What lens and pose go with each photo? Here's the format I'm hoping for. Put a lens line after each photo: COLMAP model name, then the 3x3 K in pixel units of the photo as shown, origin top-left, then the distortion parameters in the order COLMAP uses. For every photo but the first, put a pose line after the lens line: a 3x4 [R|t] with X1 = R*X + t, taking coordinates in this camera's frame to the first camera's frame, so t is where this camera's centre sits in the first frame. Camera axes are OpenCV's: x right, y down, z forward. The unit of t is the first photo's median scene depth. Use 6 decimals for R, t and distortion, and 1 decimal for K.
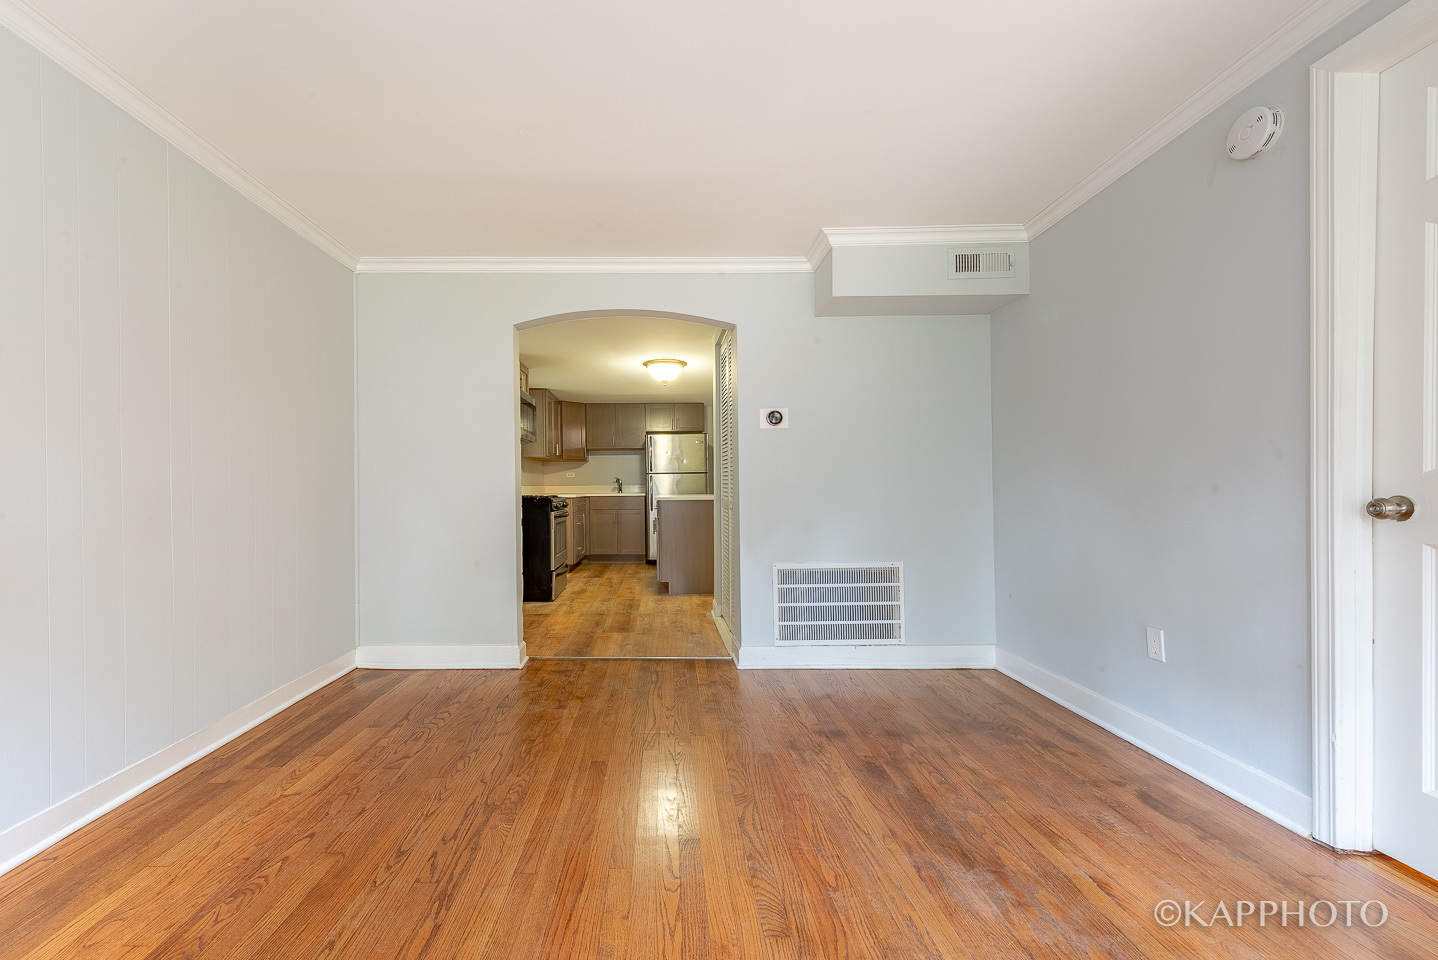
lens RADIAL K [[585.8, 0, 656.7], [0, 585.8, 488.7], [0, 0, 1]] dist [0.014828, -0.003277]
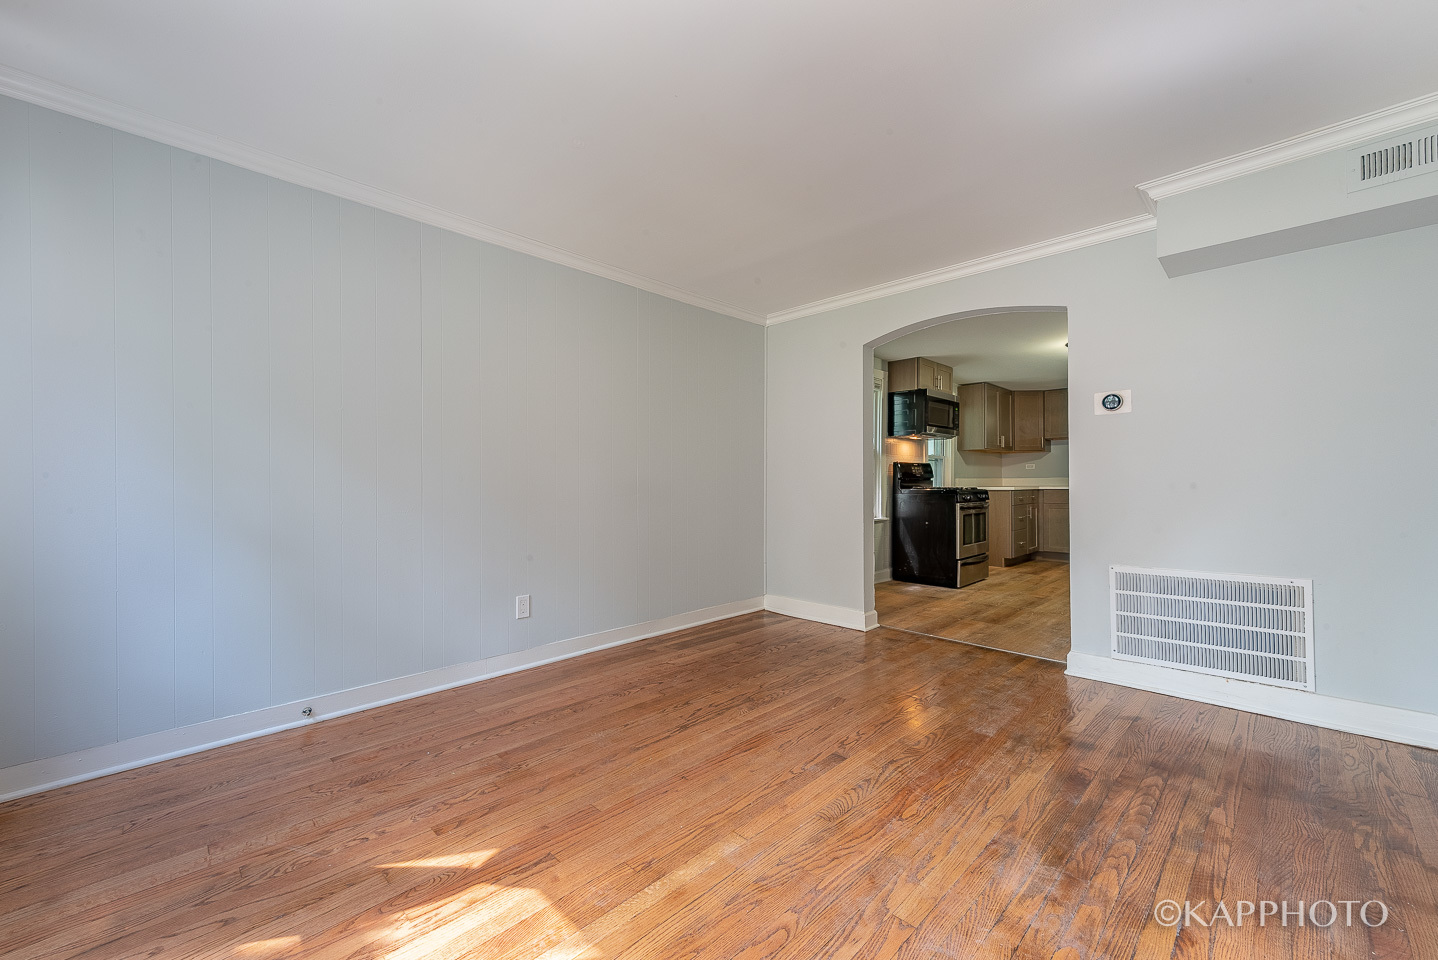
lens RADIAL K [[570.0, 0, 733.8], [0, 570.0, 483.1], [0, 0, 1]] dist [0.010130, -0.002865]
pose [[0.723790, 0.004141, -0.690008, 0.426028], [-0.000279, 0.999984, 0.005709, -0.004224], [0.690020, -0.003939, 0.723780, -0.034719]]
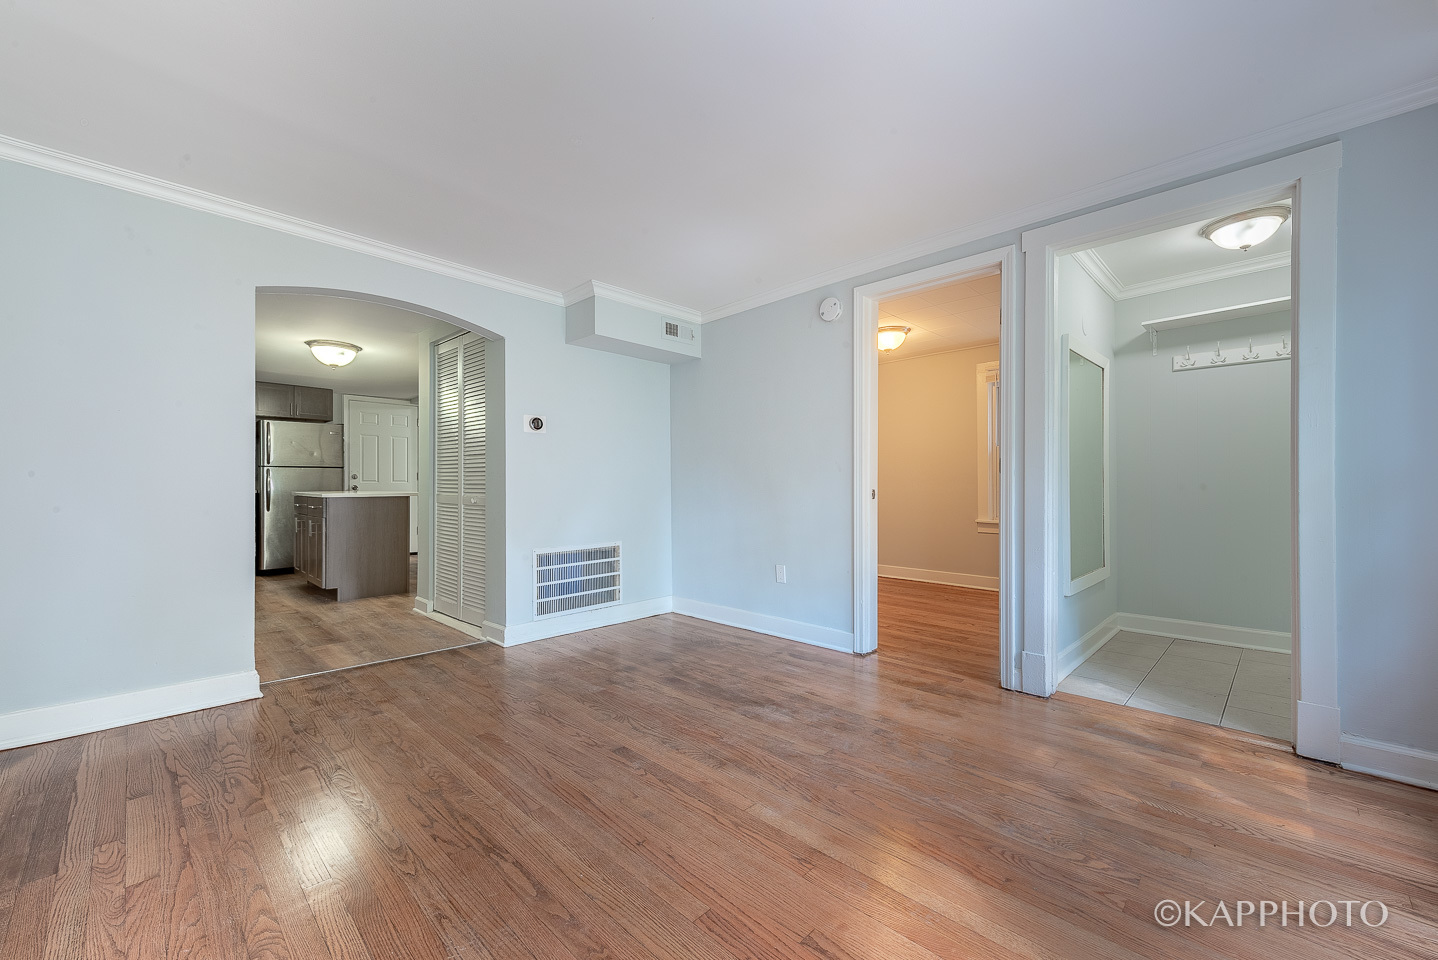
lens RADIAL K [[570.0, 0, 686.8], [0, 570.0, 477.7], [0, 0, 1]] dist [0.010130, -0.002865]
pose [[0.711262, 0.016593, 0.702731, -0.418255], [-0.004935, 0.999815, -0.018613, 0.005343], [-0.702910, 0.009771, 0.711212, -0.015477]]
